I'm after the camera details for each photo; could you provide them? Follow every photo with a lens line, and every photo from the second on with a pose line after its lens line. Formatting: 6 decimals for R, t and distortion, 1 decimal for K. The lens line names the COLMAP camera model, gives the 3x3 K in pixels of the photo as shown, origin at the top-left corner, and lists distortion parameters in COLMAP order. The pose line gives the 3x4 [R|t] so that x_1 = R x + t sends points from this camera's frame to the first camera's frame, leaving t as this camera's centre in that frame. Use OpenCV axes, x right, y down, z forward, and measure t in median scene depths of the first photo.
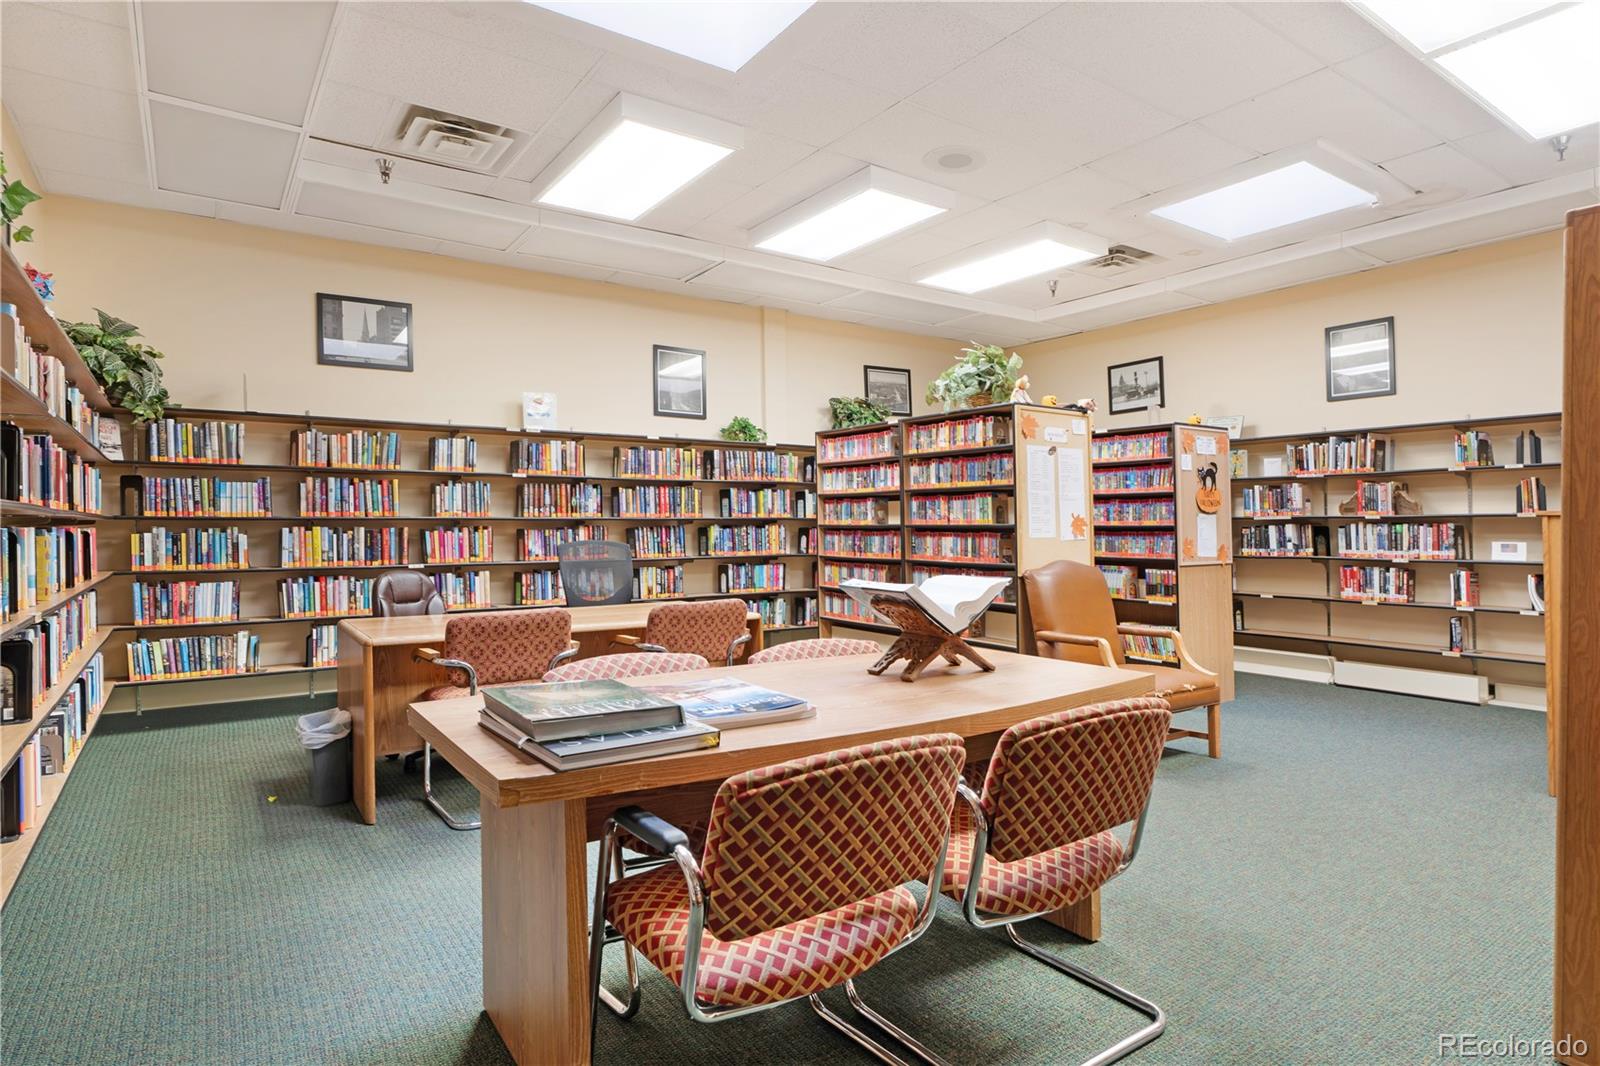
lens RADIAL K [[888.9, 0, 800.0], [0, 888.9, 533.0], [0, 0, 1]] dist [-0.002997, -0.000257]
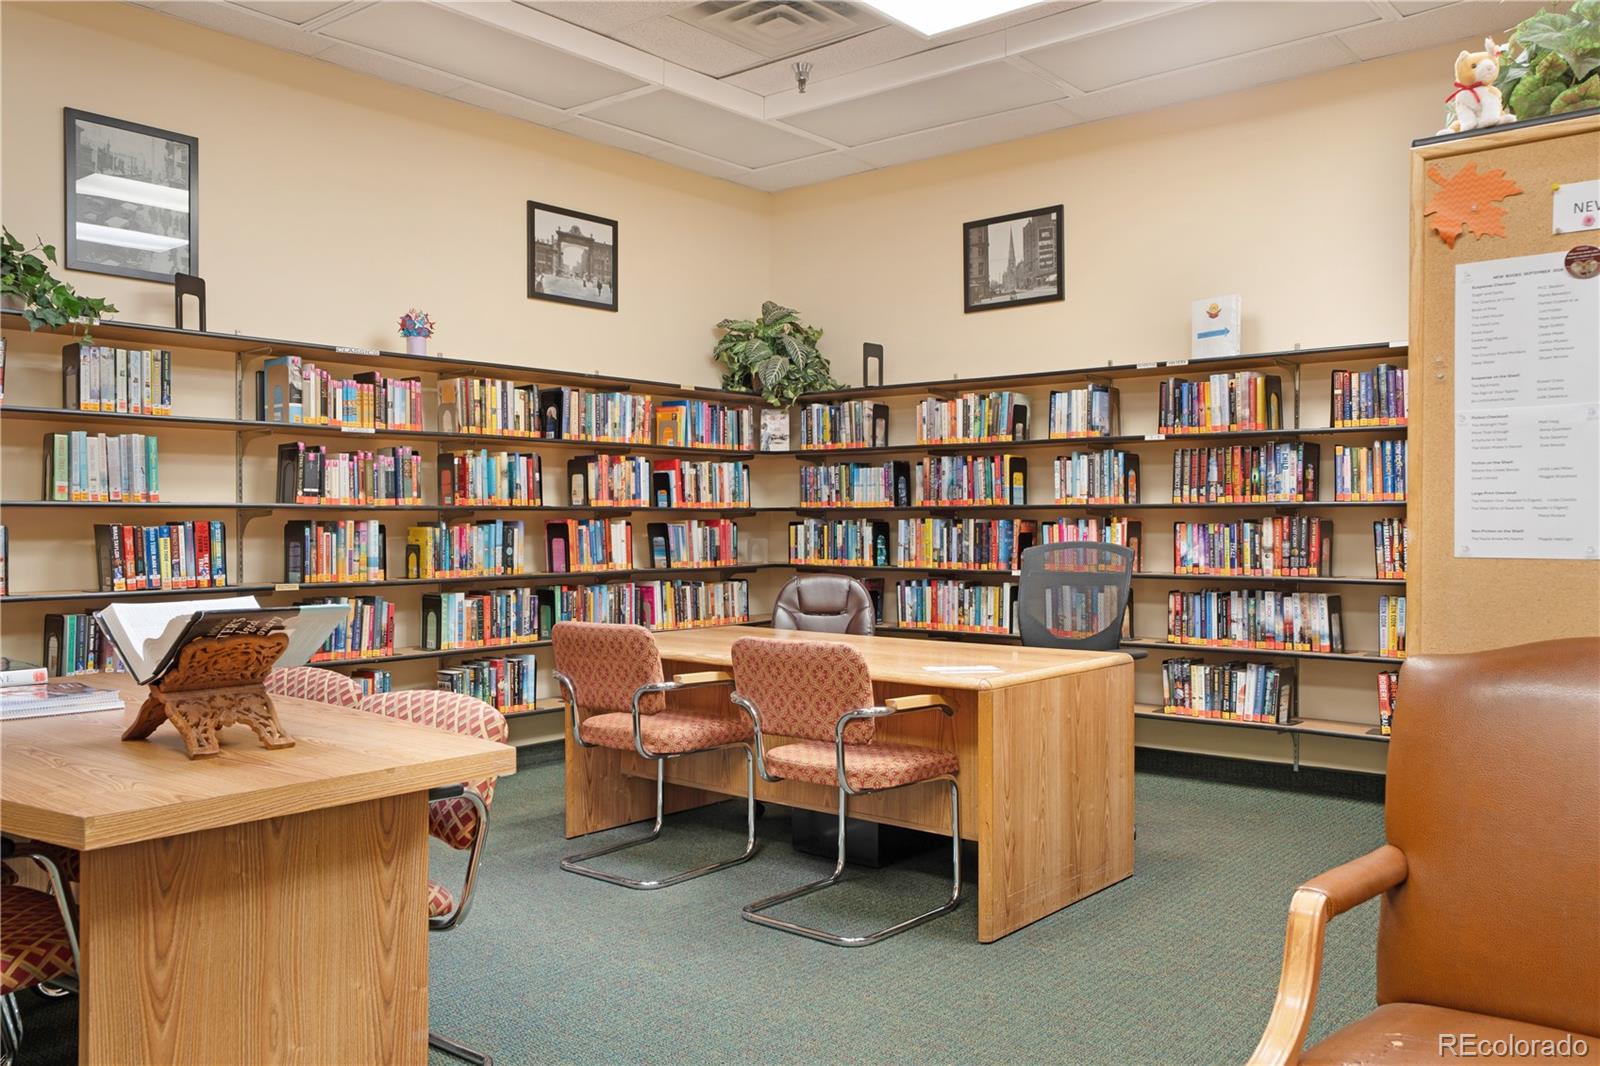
lens RADIAL K [[1317.5, 0, 800.0], [0, 1317.5, 533.0], [0, 0, 1]] dist [0.104643, 0.000958]
pose [[0.279684, 0.010435, -0.960036, 0.572547], [-0.006949, 0.999937, 0.008845, -0.003540], [0.960067, 0.004197, 0.279738, 0.542112]]
